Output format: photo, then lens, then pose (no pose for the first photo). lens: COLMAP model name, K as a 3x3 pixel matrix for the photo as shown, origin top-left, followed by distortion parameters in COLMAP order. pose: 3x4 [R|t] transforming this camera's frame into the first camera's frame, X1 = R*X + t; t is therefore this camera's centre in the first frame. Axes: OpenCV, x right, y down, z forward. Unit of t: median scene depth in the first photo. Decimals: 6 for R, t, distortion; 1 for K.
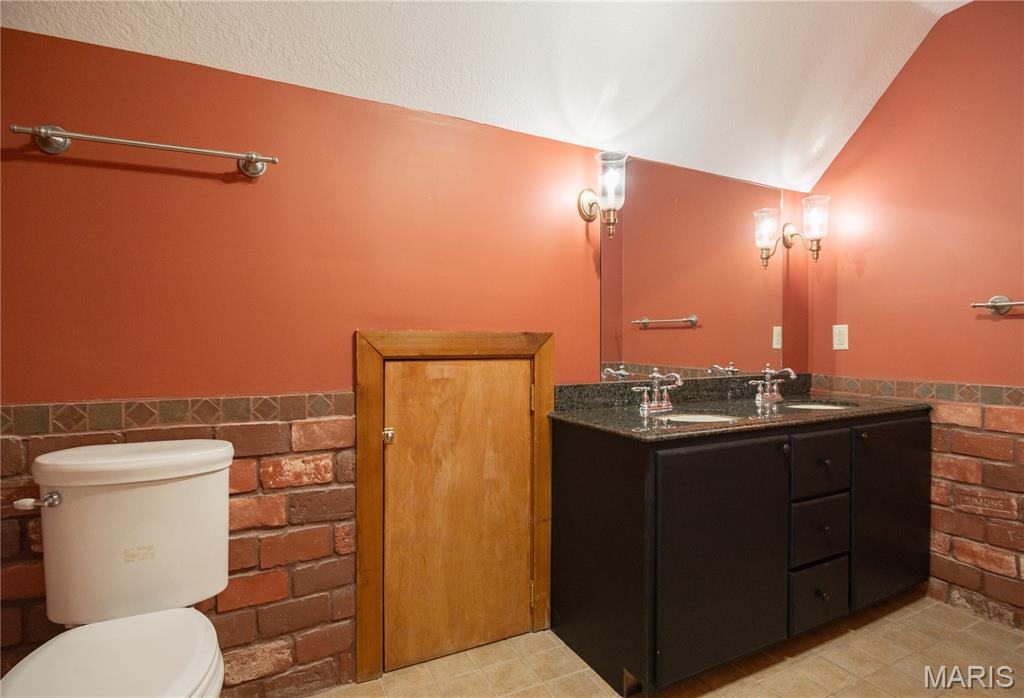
lens RADIAL K [[506.0, 0, 512.0], [0, 506.0, 349.0], [0, 0, 1]] dist [-0.023939, -0.000310]
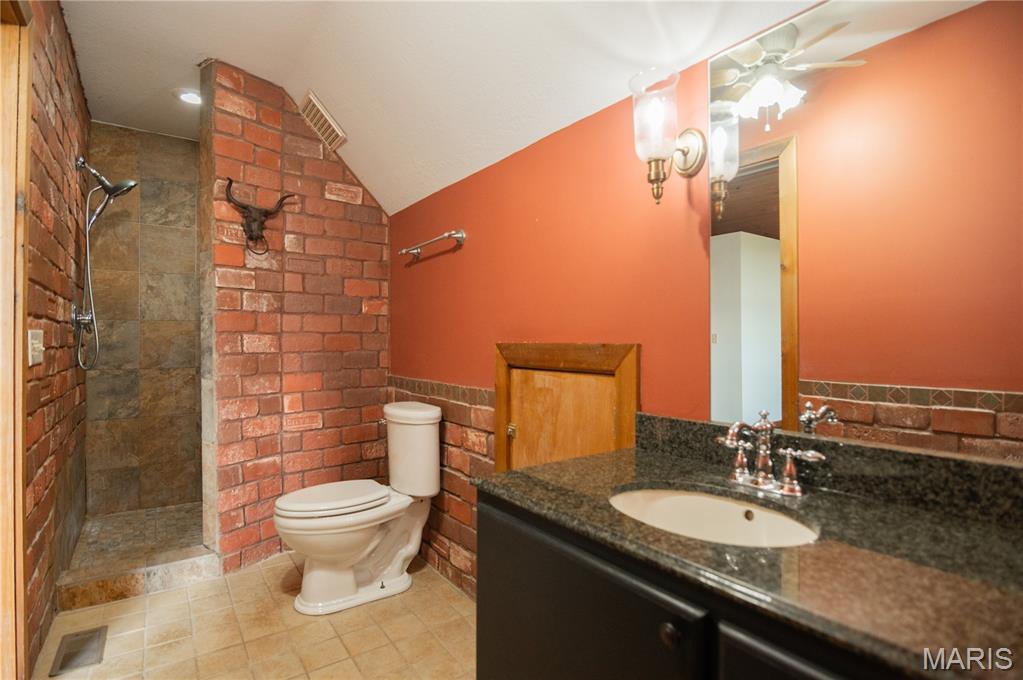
lens RADIAL K [[499.3, 0, 511.5], [0, 499.3, 340.0], [0, 0, 1]] dist [-0.025200, 0.000420]
pose [[0.169081, -0.001299, -0.985601, 0.857079], [-0.007941, 0.999965, -0.002680, -0.037056], [0.985570, 0.008280, 0.169065, 0.741017]]
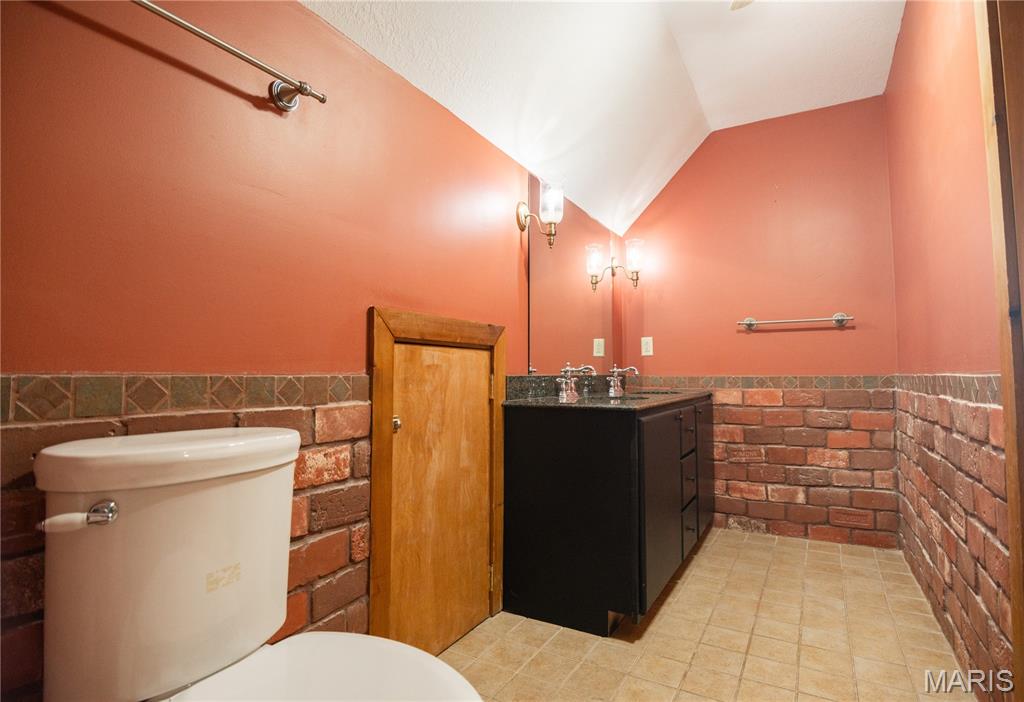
lens RADIAL K [[506.0, 0, 512.0], [0, 506.0, 351.0], [0, 0, 1]] dist [-0.023939, -0.000310]
pose [[0.837412, 0.025803, 0.545962, -0.531740], [0.004314, 0.998542, -0.053809, 0.083240], [-0.546554, 0.047416, 0.836080, 0.100560]]
